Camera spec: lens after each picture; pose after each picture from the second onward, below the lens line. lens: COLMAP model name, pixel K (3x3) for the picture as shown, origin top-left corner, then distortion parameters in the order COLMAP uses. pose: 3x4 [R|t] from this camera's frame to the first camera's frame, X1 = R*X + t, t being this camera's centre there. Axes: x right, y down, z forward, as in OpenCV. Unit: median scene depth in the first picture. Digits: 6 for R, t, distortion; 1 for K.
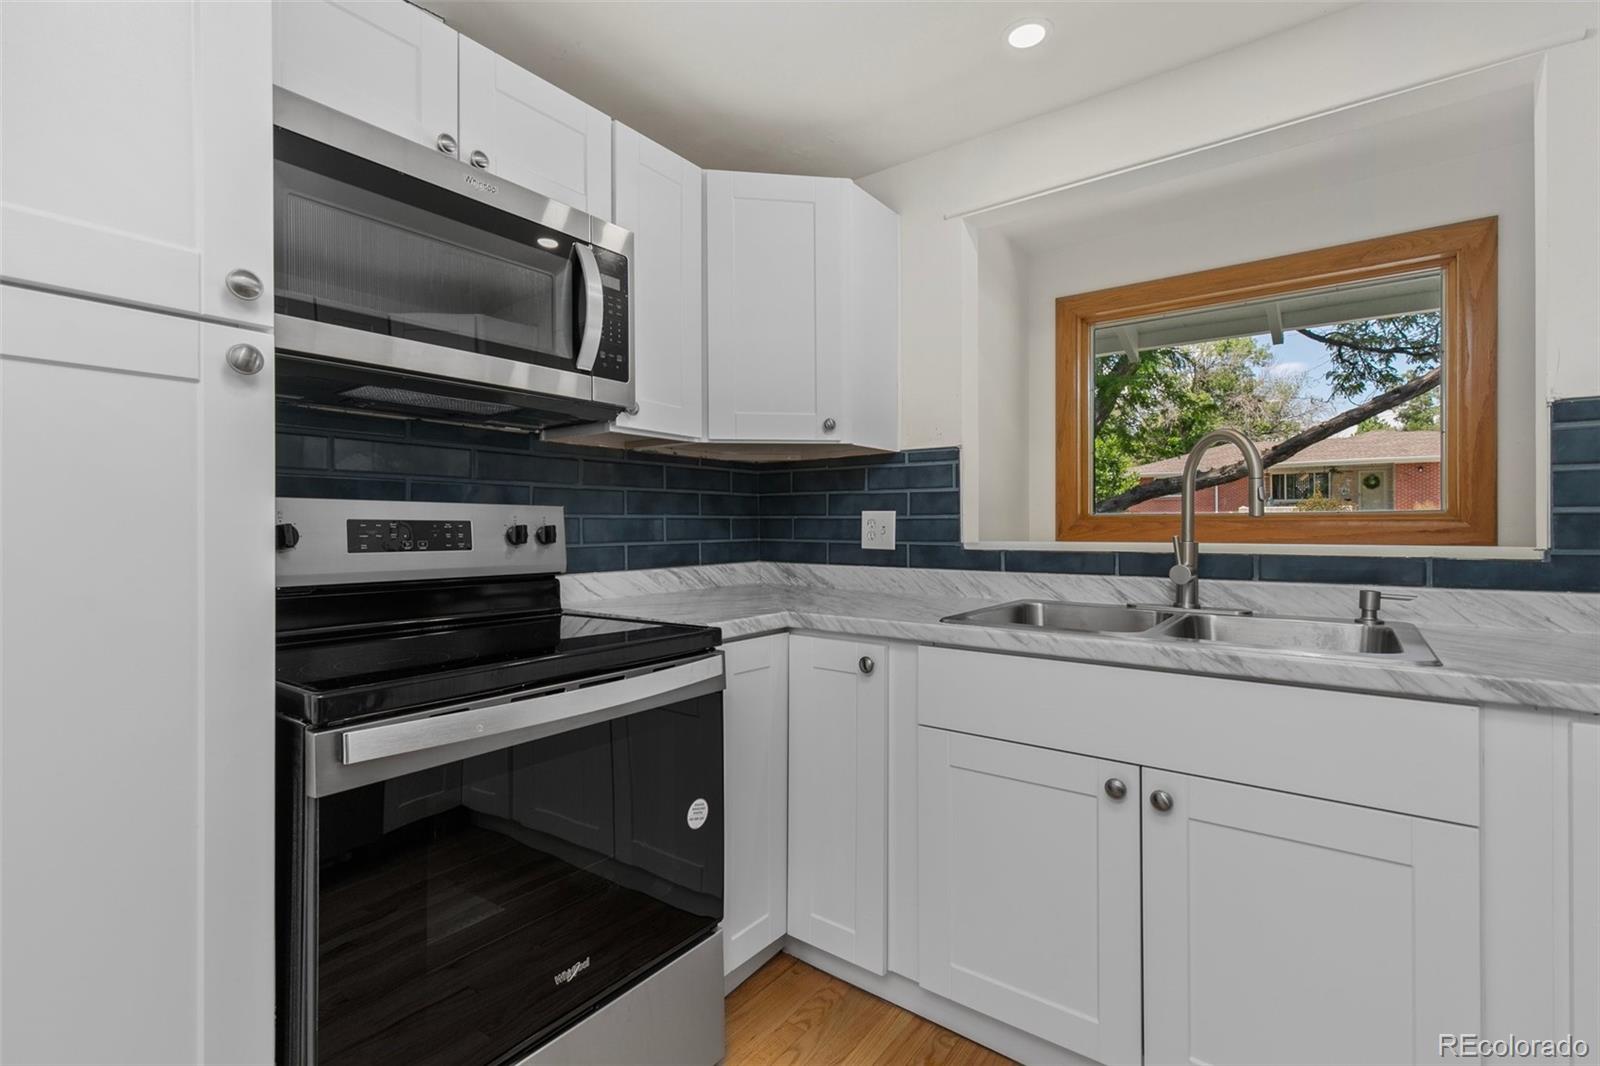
lens RADIAL K [[722.3, 0, 798.7], [0, 722.3, 525.9], [0, 0, 1]] dist [0.003863, 0.001209]
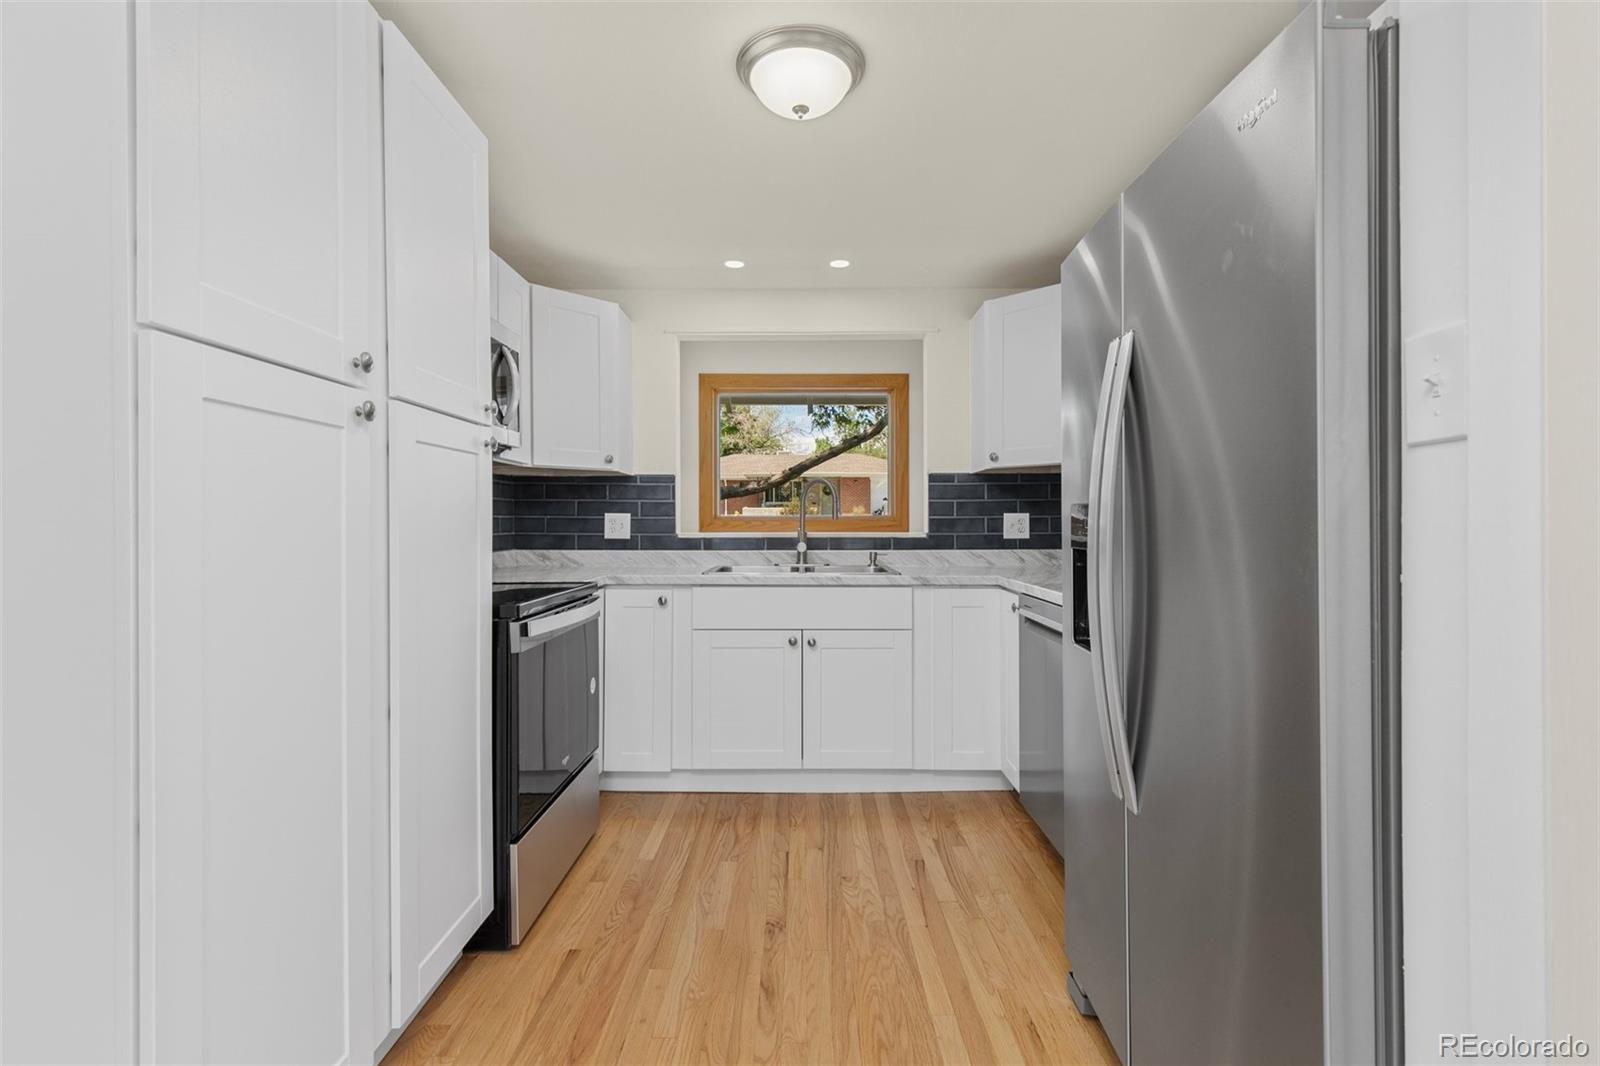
lens RADIAL K [[722.3, 0, 800.8], [0, 722.3, 527.9], [0, 0, 1]] dist [0.003863, 0.001209]
pose [[0.803585, -0.002817, 0.595183, -0.516283], [-0.001243, 0.999979, 0.006410, -0.000522], [-0.595188, -0.005891, 0.803565, -0.477384]]
